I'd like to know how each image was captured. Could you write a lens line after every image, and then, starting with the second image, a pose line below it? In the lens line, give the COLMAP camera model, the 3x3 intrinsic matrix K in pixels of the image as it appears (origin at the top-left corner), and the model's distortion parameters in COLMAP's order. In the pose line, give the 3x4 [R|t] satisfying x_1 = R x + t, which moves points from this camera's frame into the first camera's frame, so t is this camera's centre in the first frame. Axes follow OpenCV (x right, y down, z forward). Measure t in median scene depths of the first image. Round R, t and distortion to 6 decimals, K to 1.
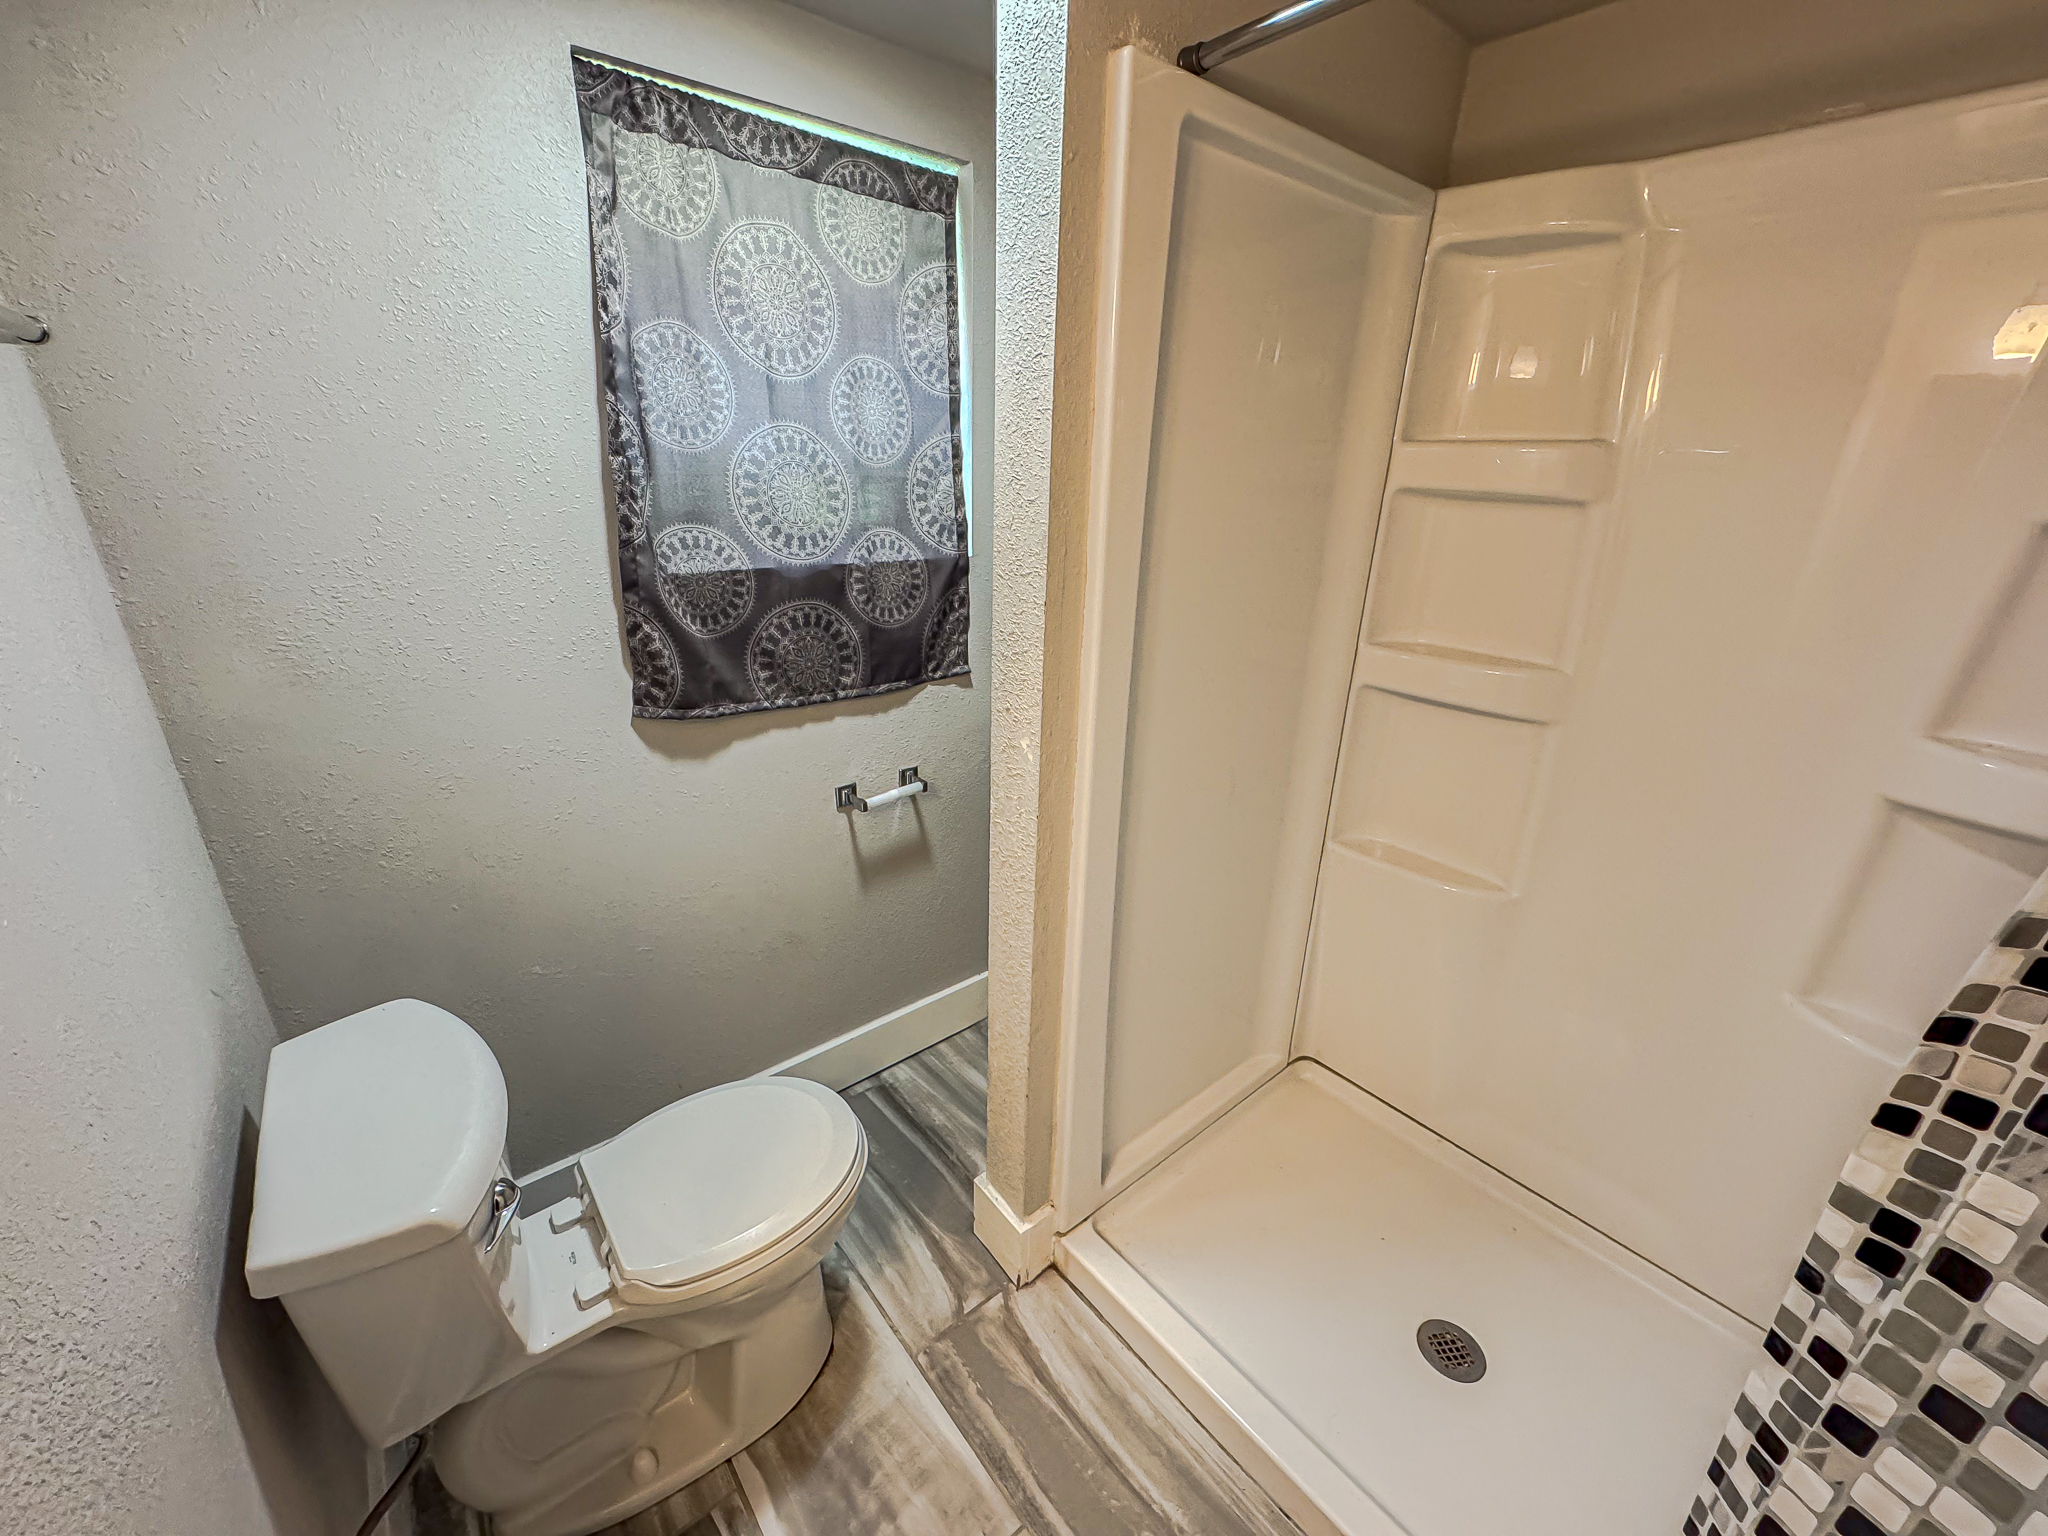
lens RADIAL K [[819.7, 0, 1023.9], [0, 819.7, 769.1], [0, 0, 1]] dist [0.001417, -0.000009]
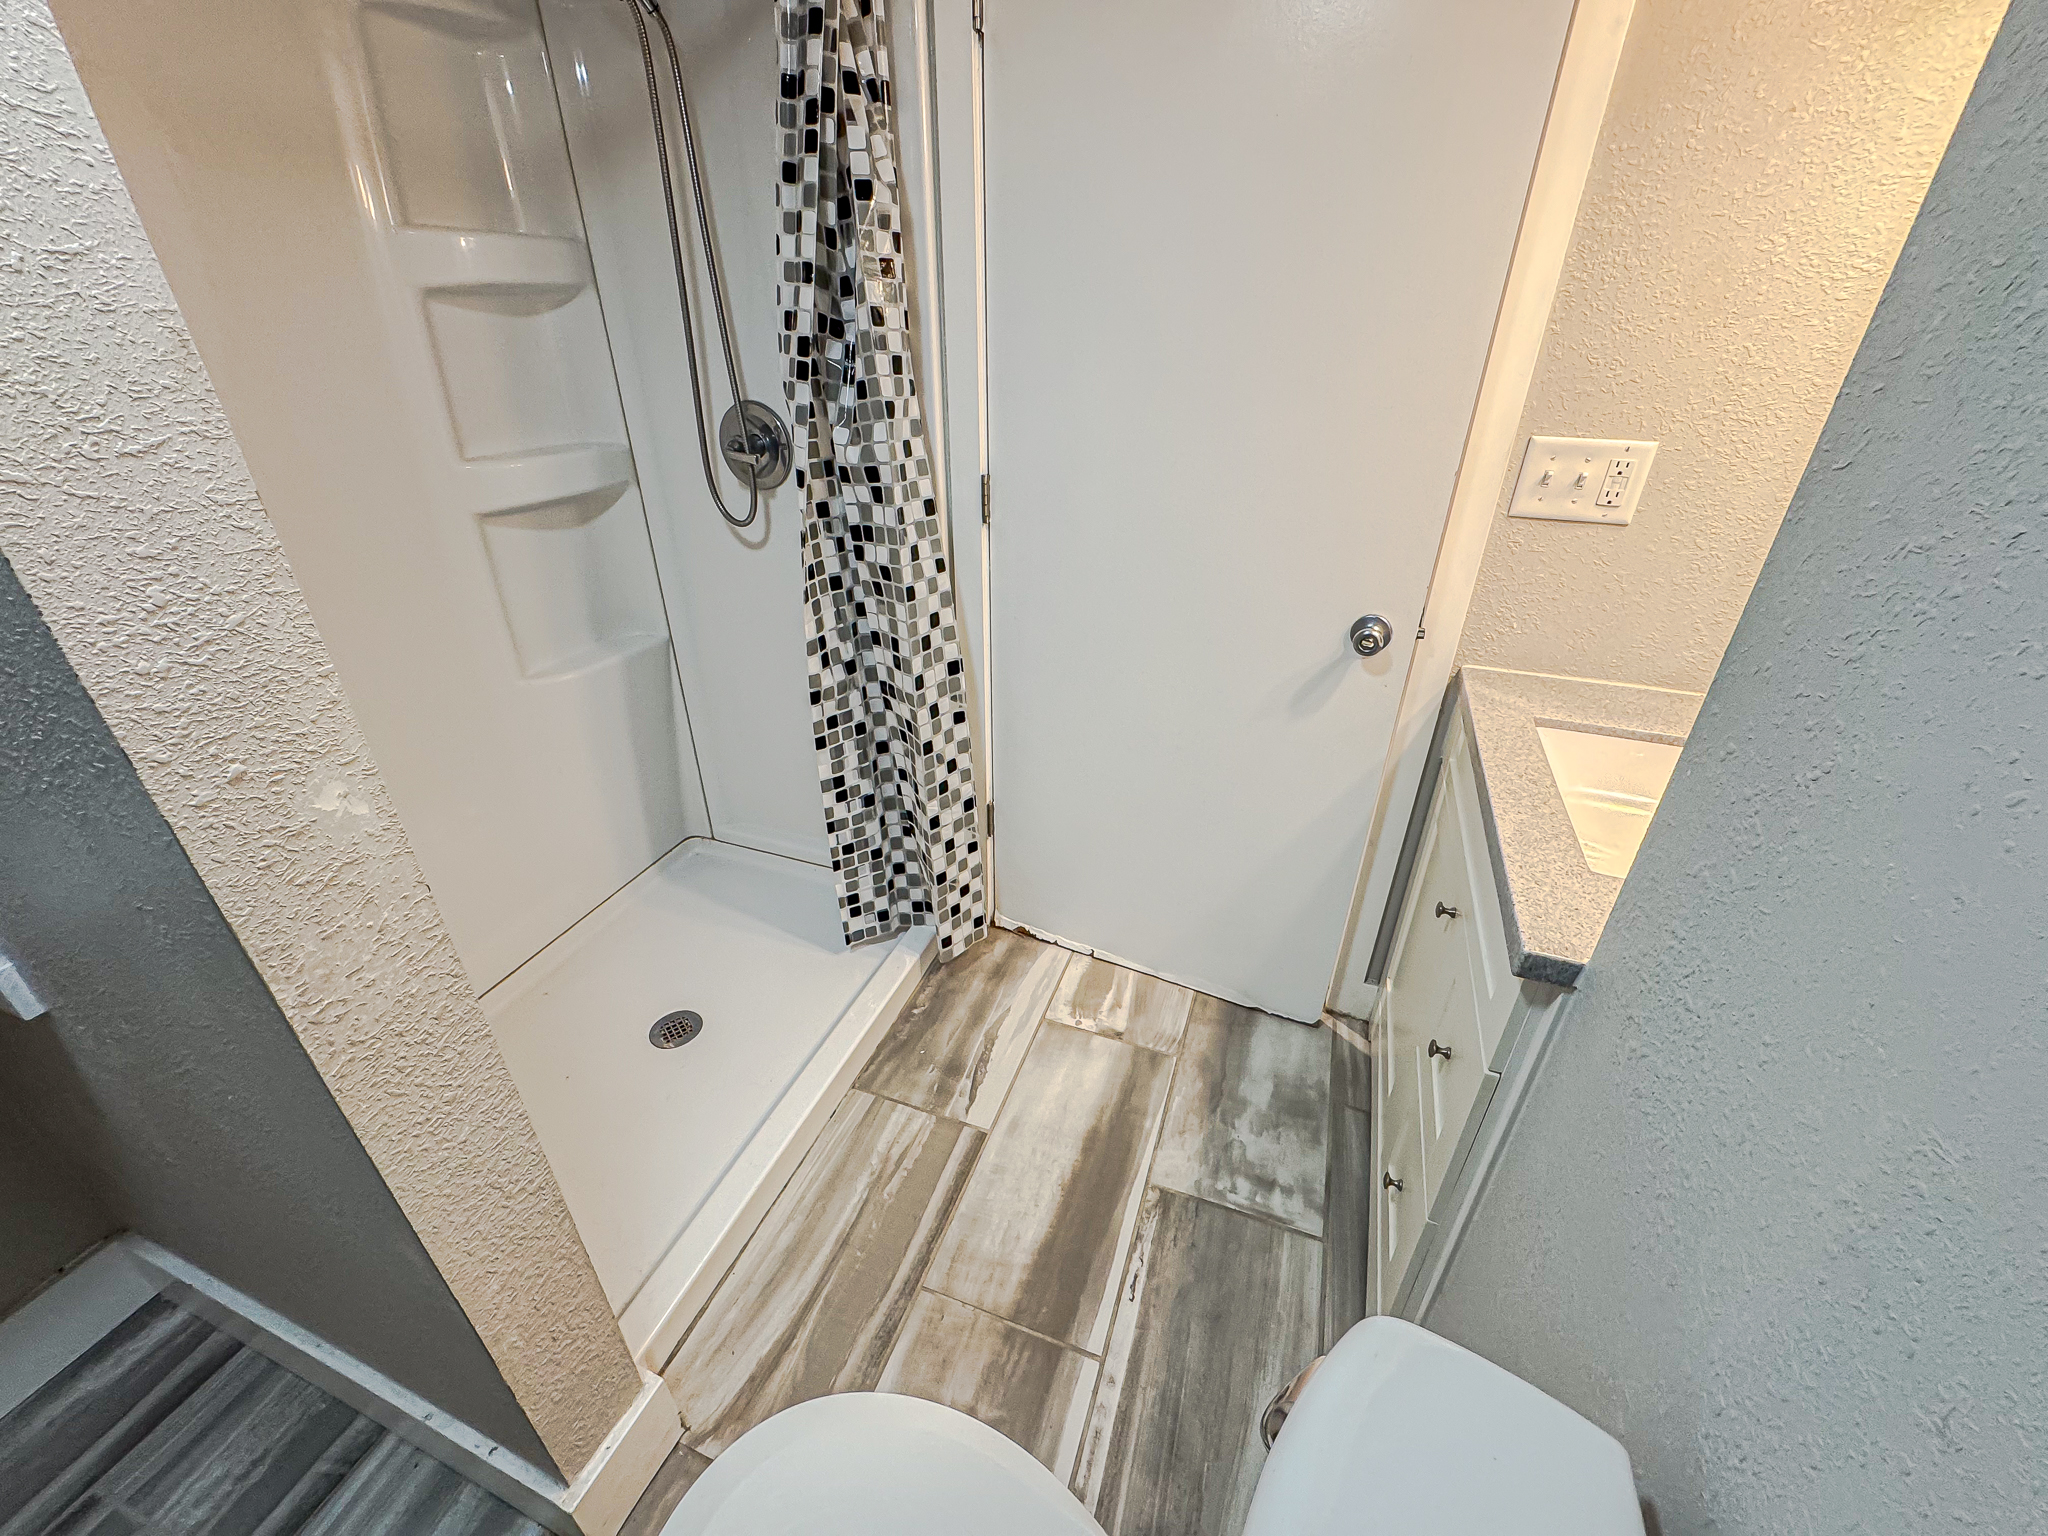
lens RADIAL K [[819.7, 0, 1021.2], [0, 819.7, 765.5], [0, 0, 1]] dist [0.001417, -0.000009]
pose [[-0.497584, -0.438402, 0.748474, -0.549946], [0.287895, 0.730498, 0.619265, -0.225476], [-0.818246, 0.523618, -0.237271, 0.735236]]
